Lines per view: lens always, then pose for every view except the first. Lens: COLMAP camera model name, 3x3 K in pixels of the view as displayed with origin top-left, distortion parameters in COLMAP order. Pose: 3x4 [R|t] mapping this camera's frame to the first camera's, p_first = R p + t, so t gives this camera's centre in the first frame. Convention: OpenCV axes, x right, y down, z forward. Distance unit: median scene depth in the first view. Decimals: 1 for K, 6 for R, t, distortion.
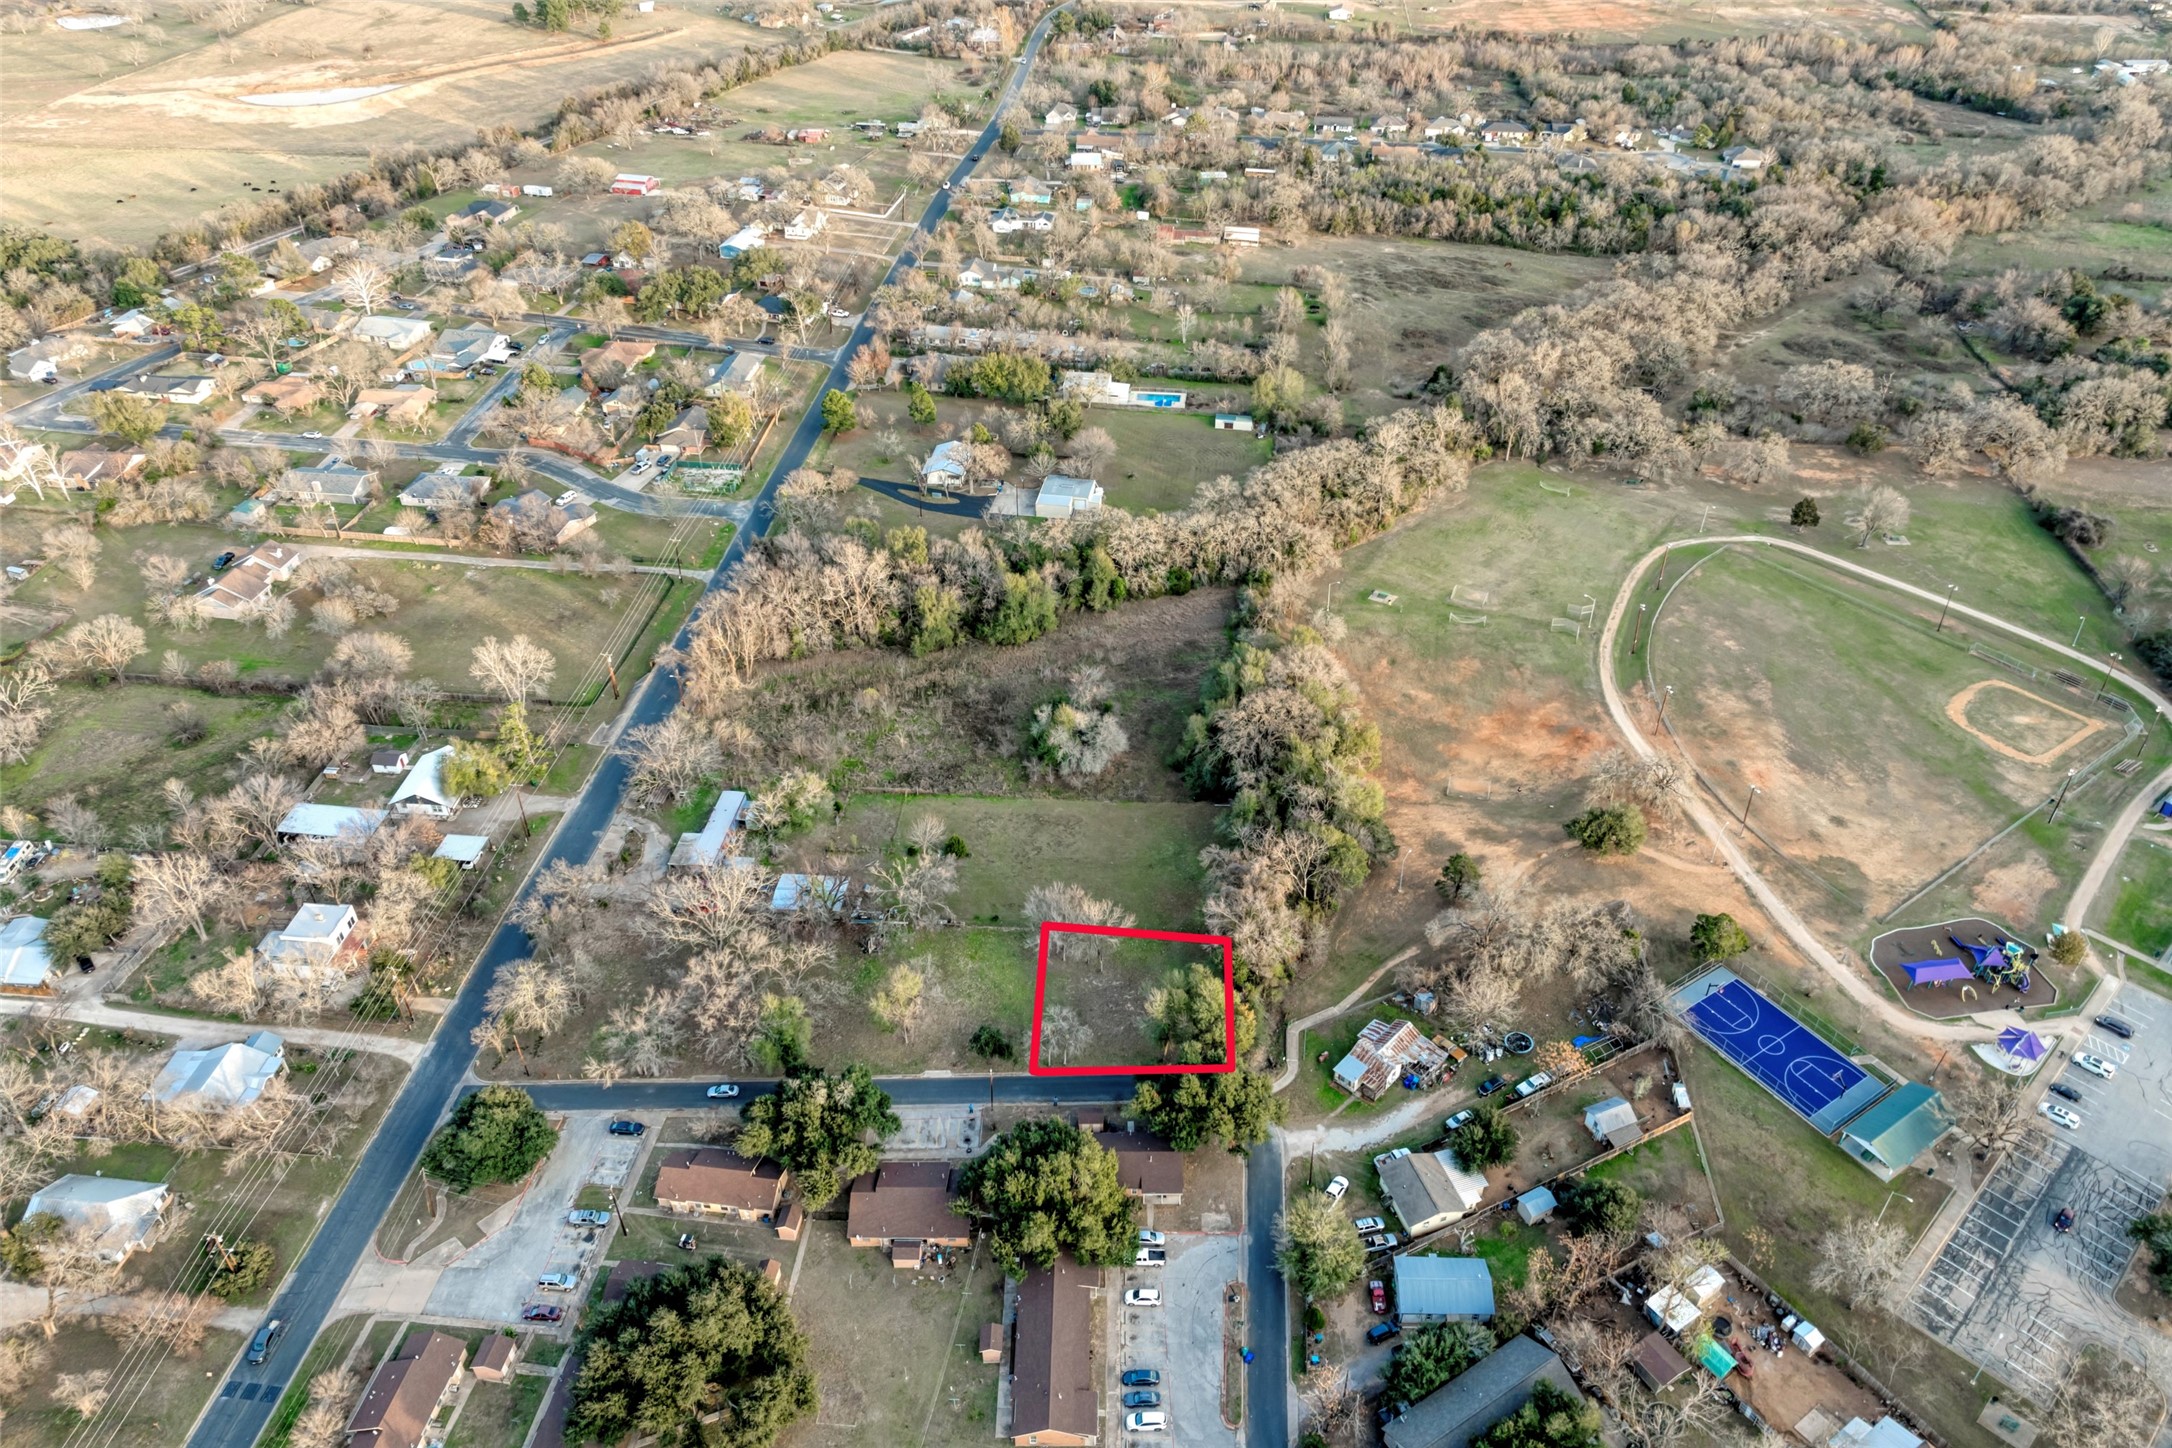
lens RADIAL K [[1471.4, 0, 1086.0], [0, 1471.4, 724.0], [0, 0, 1]] dist [-0.005382, -0.045808]
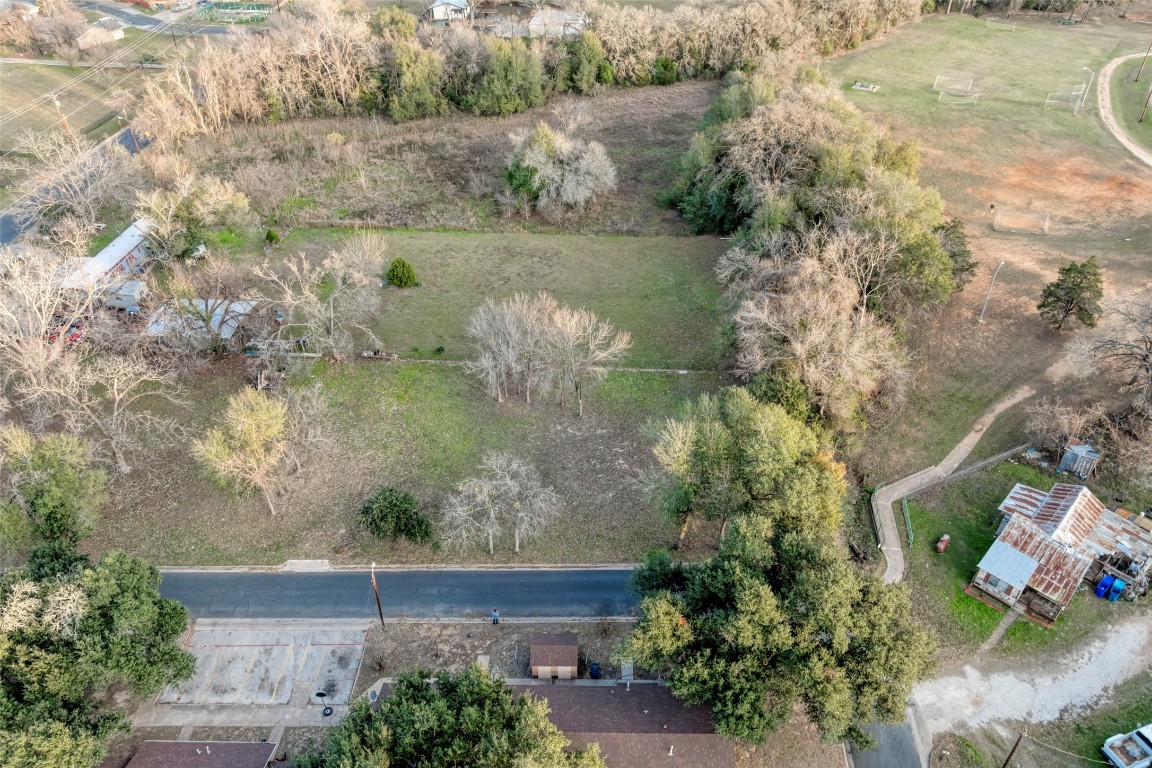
lens RADIAL K [[787.2, 0, 576.0], [0, 787.2, 384.0], [0, 0, 1]] dist [-0.049218, 0.038528]
pose [[0.999920, 0.007580, -0.010115, 0.012072], [-0.007172, 0.999183, 0.039771, 0.140505], [0.010408, -0.039696, 0.999158, 0.640200]]
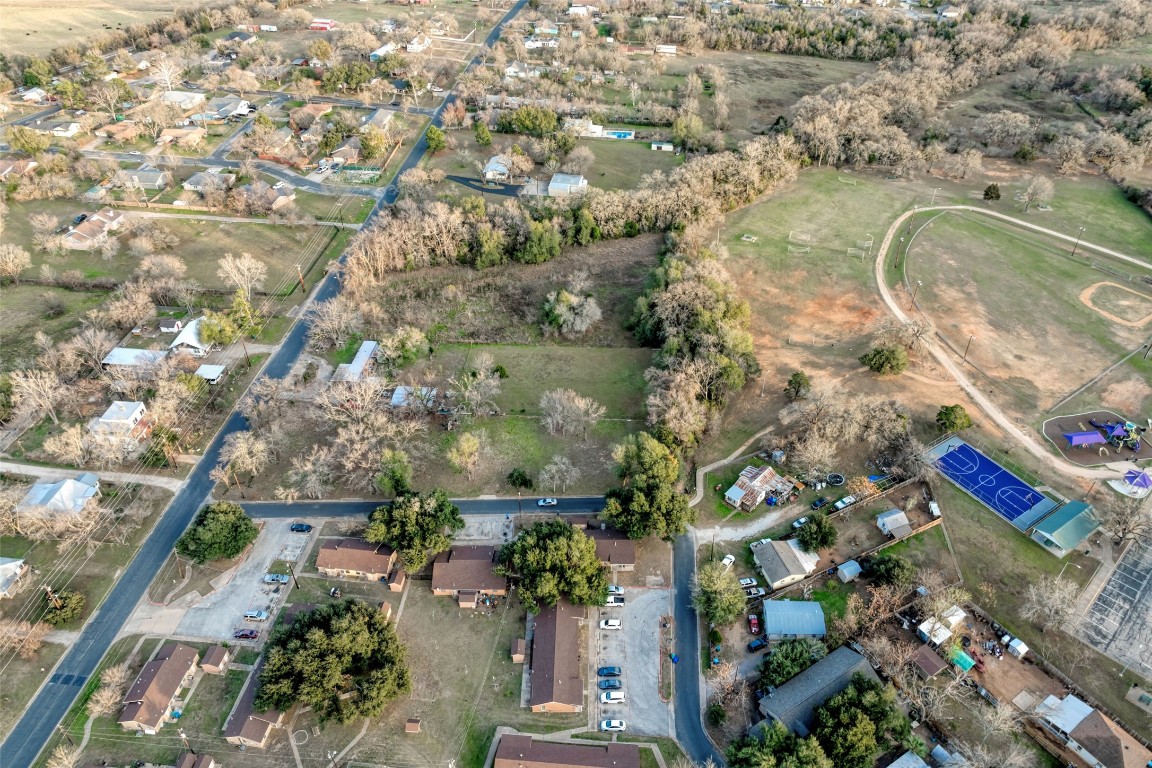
lens RADIAL K [[779.9, 0, 576.0], [0, 779.9, 384.0], [0, 0, 1]] dist [-0.006331, -0.038074]
pose [[0.999994, -0.000028, -0.003368, 0.002272], [0.000157, 0.999266, 0.038305, 0.070700], [0.003365, -0.038305, 0.999260, 0.111268]]
